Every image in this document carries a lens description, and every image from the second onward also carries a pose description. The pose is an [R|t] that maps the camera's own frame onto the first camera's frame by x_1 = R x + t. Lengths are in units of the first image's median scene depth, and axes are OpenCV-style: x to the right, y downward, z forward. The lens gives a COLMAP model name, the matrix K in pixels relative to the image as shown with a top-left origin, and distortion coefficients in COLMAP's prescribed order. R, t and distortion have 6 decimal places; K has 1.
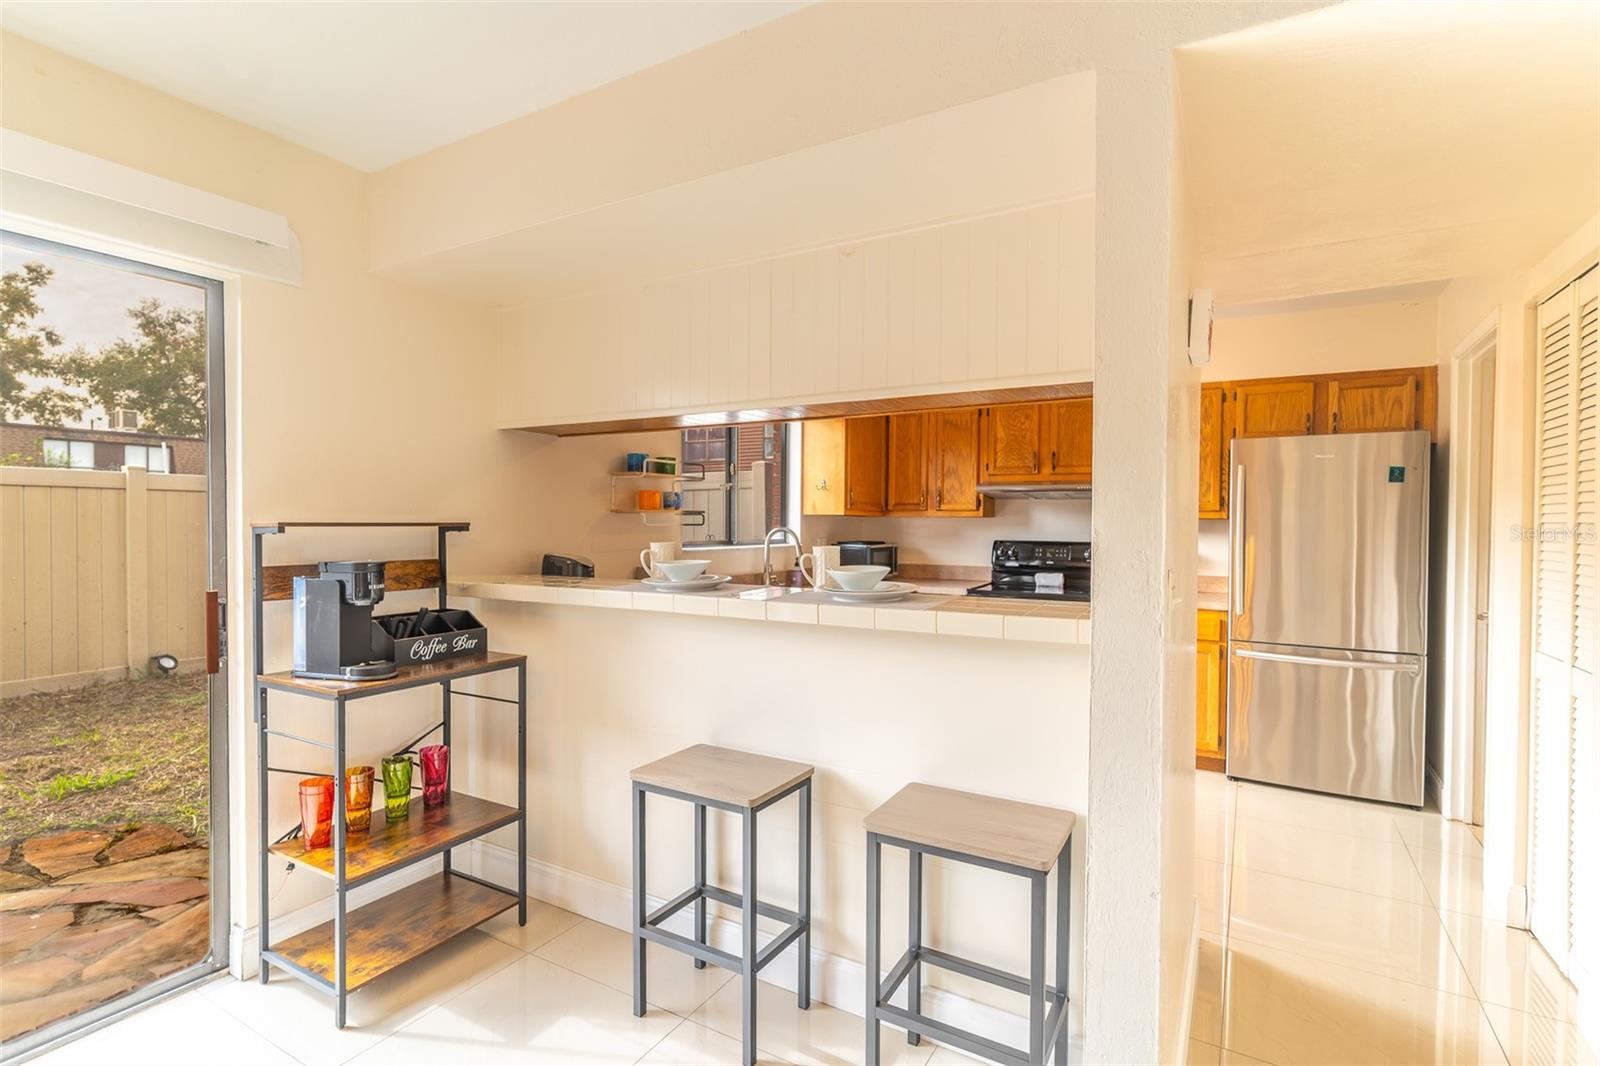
lens RADIAL K [[766.9, 0, 795.2], [0, 766.9, 533.9], [0, 0, 1]] dist [0.001415, -0.000036]
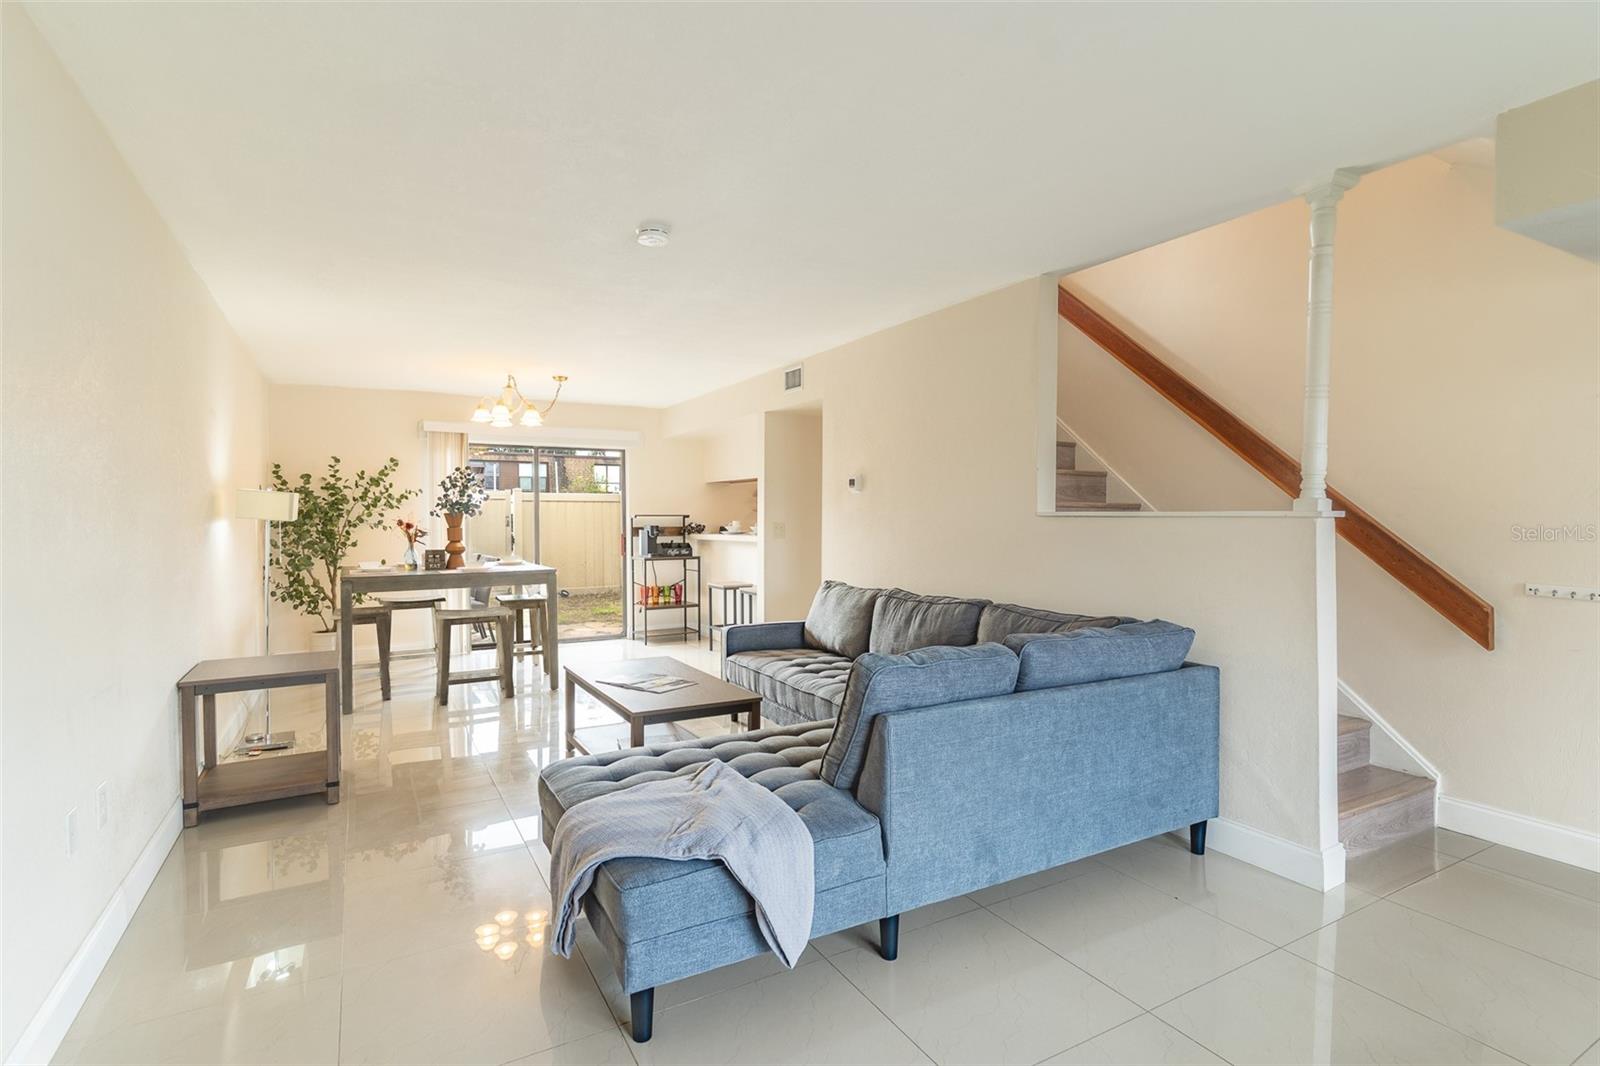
lens RADIAL K [[775.7, 0, 800.0], [0, 775.7, 533.0], [0, 0, 1]] dist [0.000645, 0.000021]
pose [[0.869318, 0.002909, -0.494244, 0.990287], [-0.001444, 0.999993, 0.003345, 0.030823], [0.494250, -0.002194, 0.869317, -0.988817]]
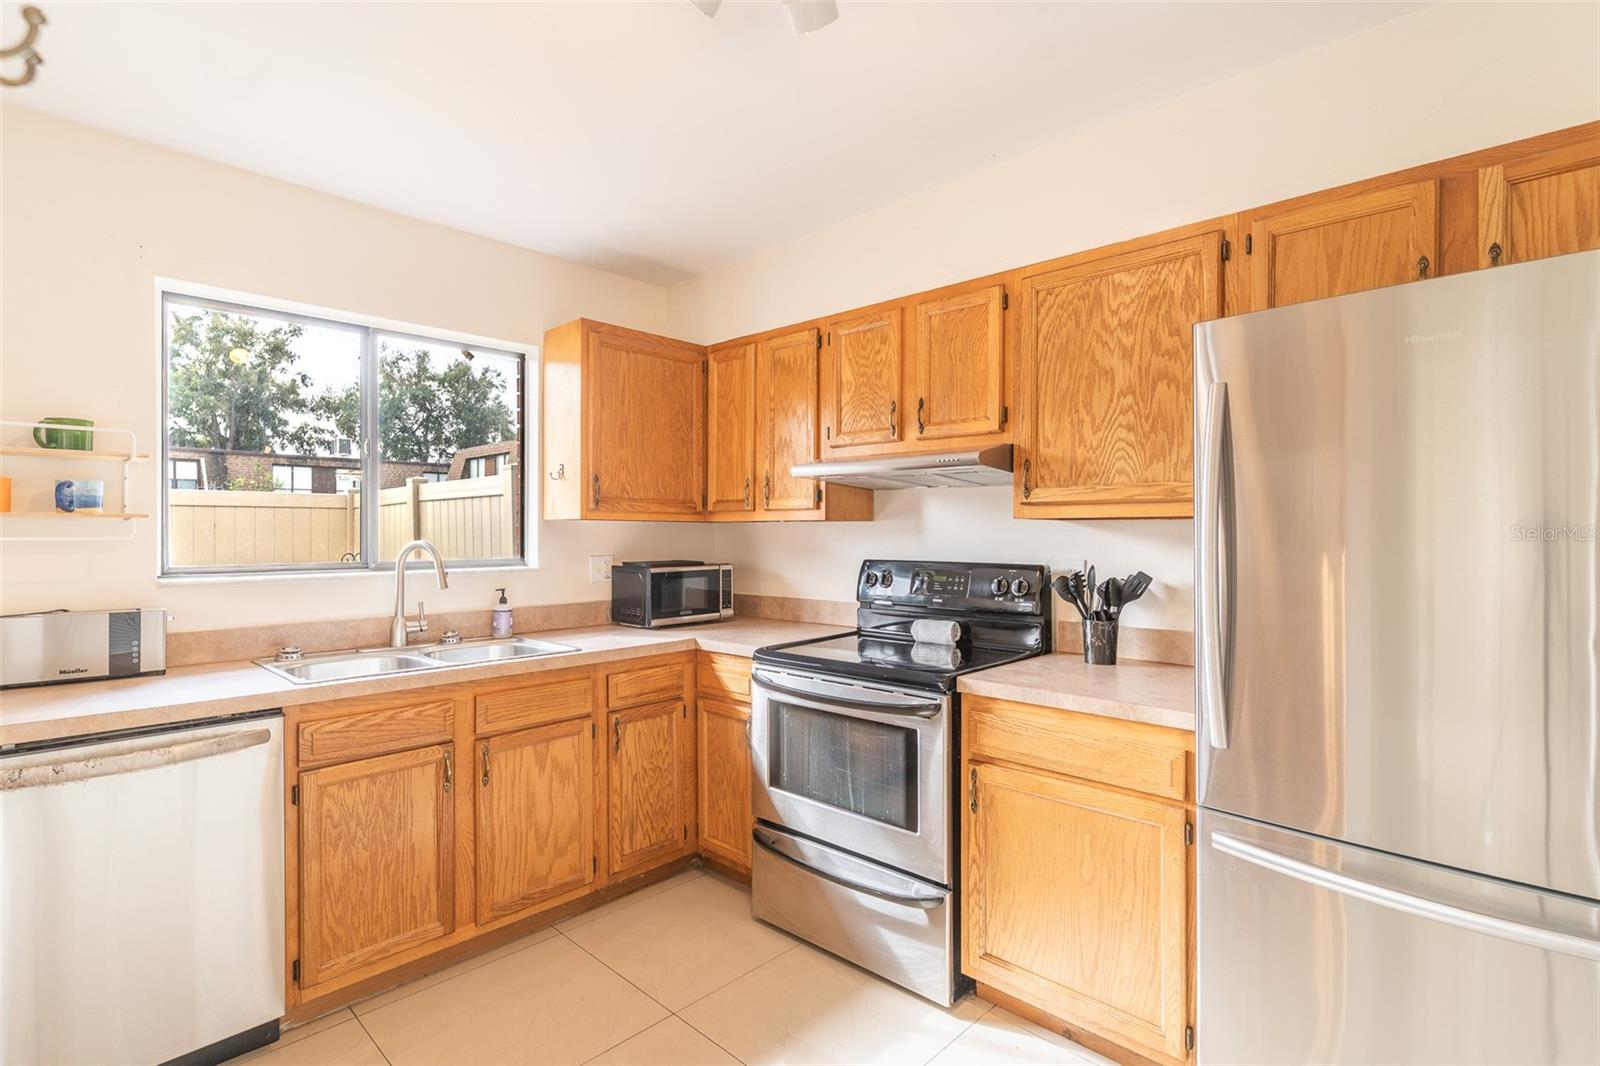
lens RADIAL K [[766.9, 0, 795.2], [0, 766.9, 533.9], [0, 0, 1]] dist [0.001415, -0.000036]
pose [[0.972077, -0.007765, -0.234533, 0.438743], [0.004565, 0.999889, -0.014186, -0.004155], [0.234617, 0.012720, 0.972005, 0.525627]]
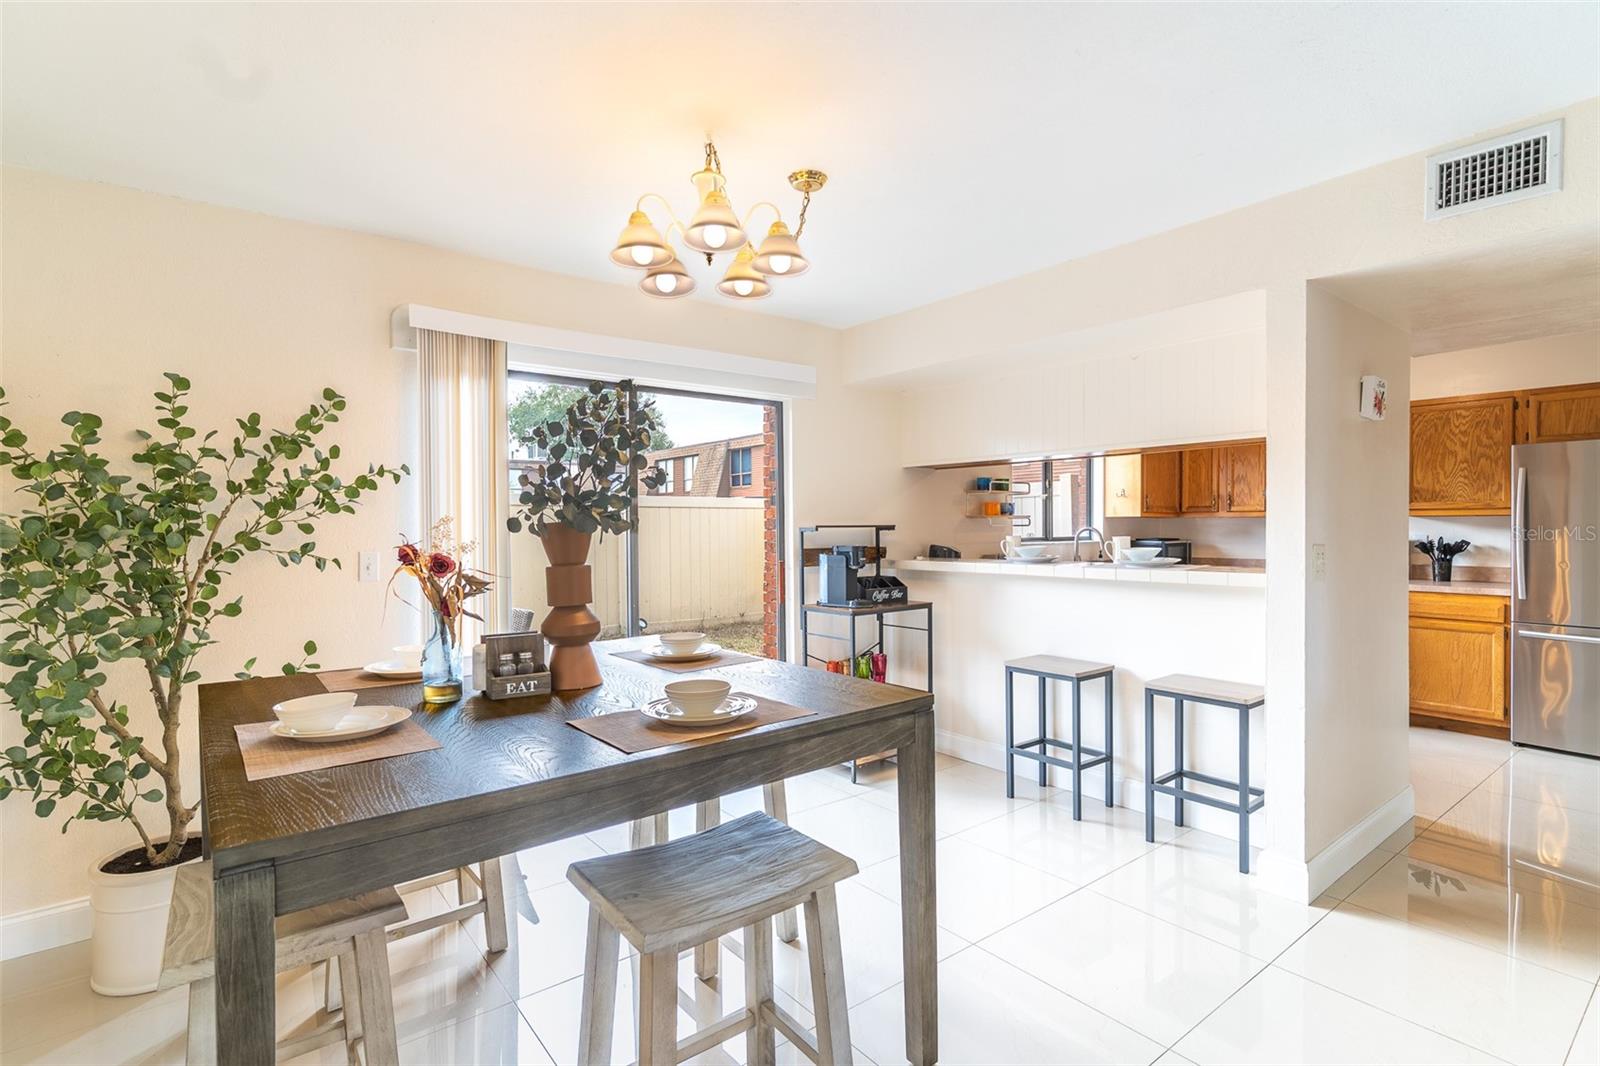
lens RADIAL K [[766.9, 0, 795.2], [0, 766.9, 533.9], [0, 0, 1]] dist [0.001415, -0.000036]
pose [[0.931245, -0.007110, -0.364325, -0.006408], [0.005253, 0.999968, -0.006089, 0.009252], [0.364356, 0.003756, 0.931252, -0.430058]]
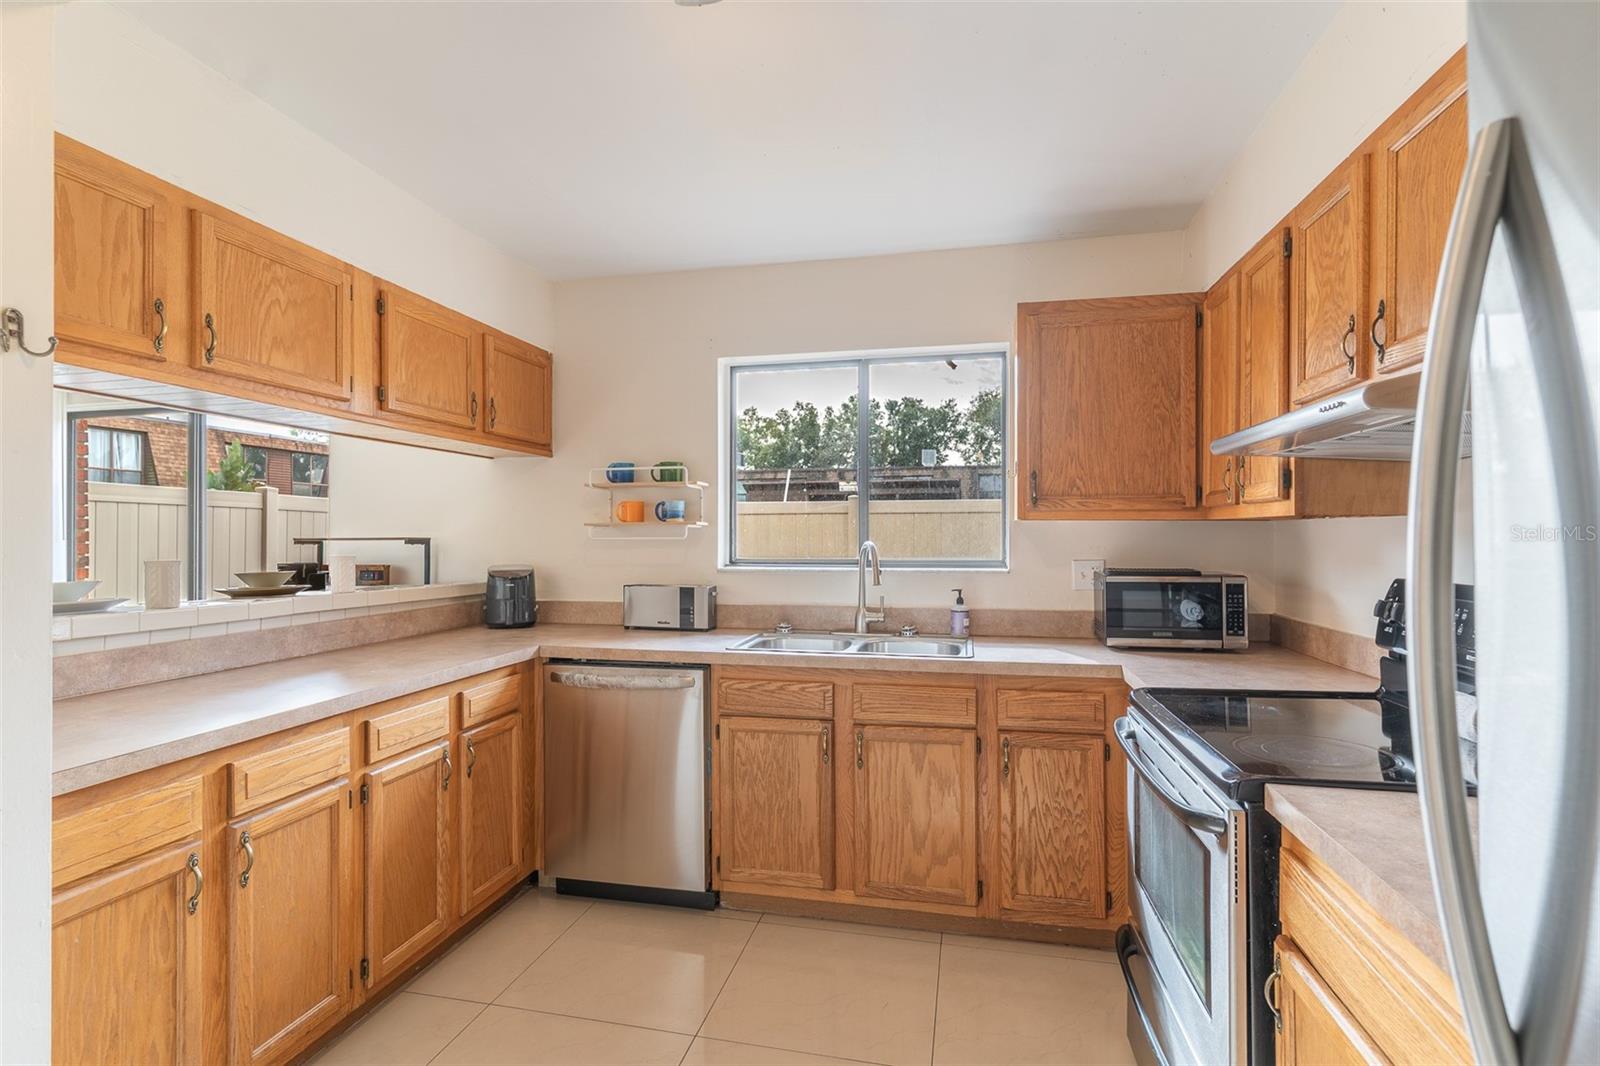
lens RADIAL K [[766.9, 0, 795.2], [0, 766.9, 533.9], [0, 0, 1]] dist [0.001415, -0.000036]
pose [[0.306421, -0.008645, -0.951857, 0.652154], [-0.010624, 0.999865, -0.012501, -0.006304], [0.951837, 0.013943, 0.306288, 0.787544]]
